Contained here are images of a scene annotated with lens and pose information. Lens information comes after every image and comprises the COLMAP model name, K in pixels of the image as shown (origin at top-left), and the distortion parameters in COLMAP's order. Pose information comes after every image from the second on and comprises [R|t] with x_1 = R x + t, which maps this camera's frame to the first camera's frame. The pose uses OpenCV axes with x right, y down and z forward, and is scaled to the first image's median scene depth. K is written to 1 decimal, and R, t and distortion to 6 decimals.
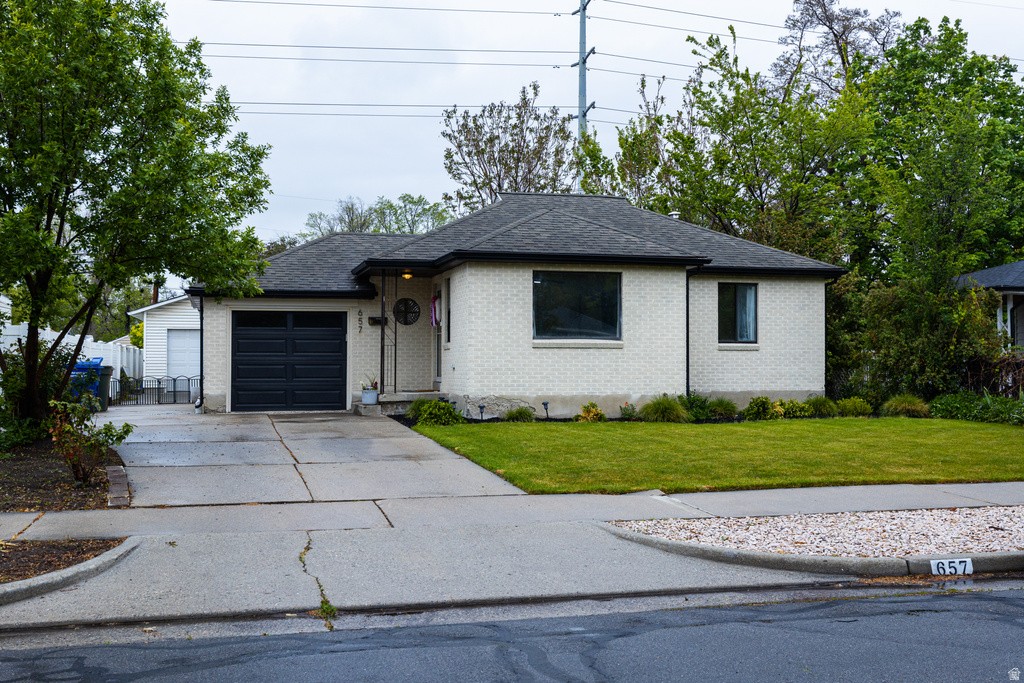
lens RADIAL K [[1058.0, 0, 512.3], [0, 1058.0, 341.3], [0, 0, 1]] dist [-0.011838, 0.000000]
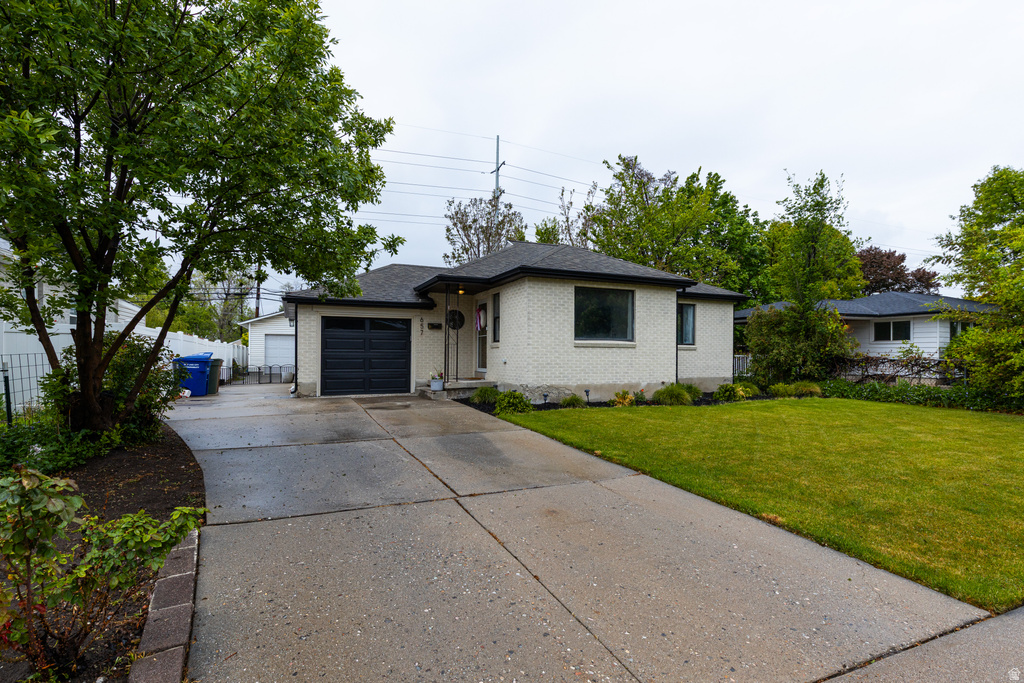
lens RADIAL K [[467.8, 0, 498.5], [0, 467.8, 351.4], [0, 0, 1]] dist [0.004515, 0.000350]
pose [[0.988609, 0.005787, 0.150398, -0.139382], [-0.007689, 0.999898, 0.012068, 0.004912], [-0.150313, -0.013087, 0.988552, 0.412837]]
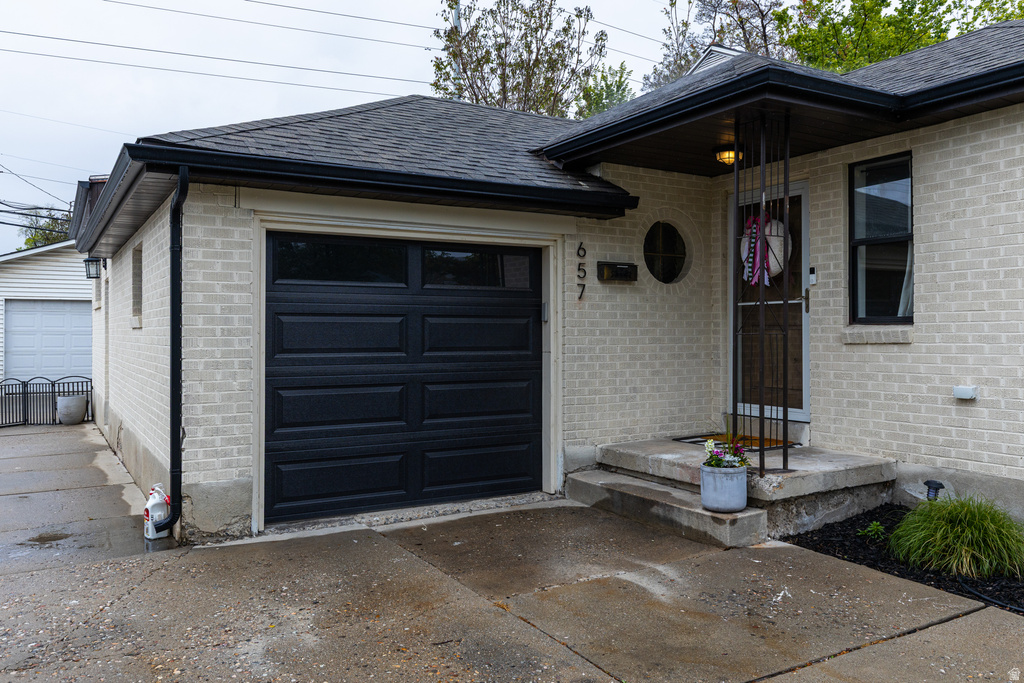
lens RADIAL K [[762.2, 0, 481.0], [0, 762.2, 323.6], [0, 0, 1]] dist [0.000699, 0.003069]
pose [[0.966109, 0.002496, 0.258122, -0.261234], [-0.004245, 0.999972, 0.006219, -0.000816], [-0.258099, -0.007104, 0.966092, 0.744621]]
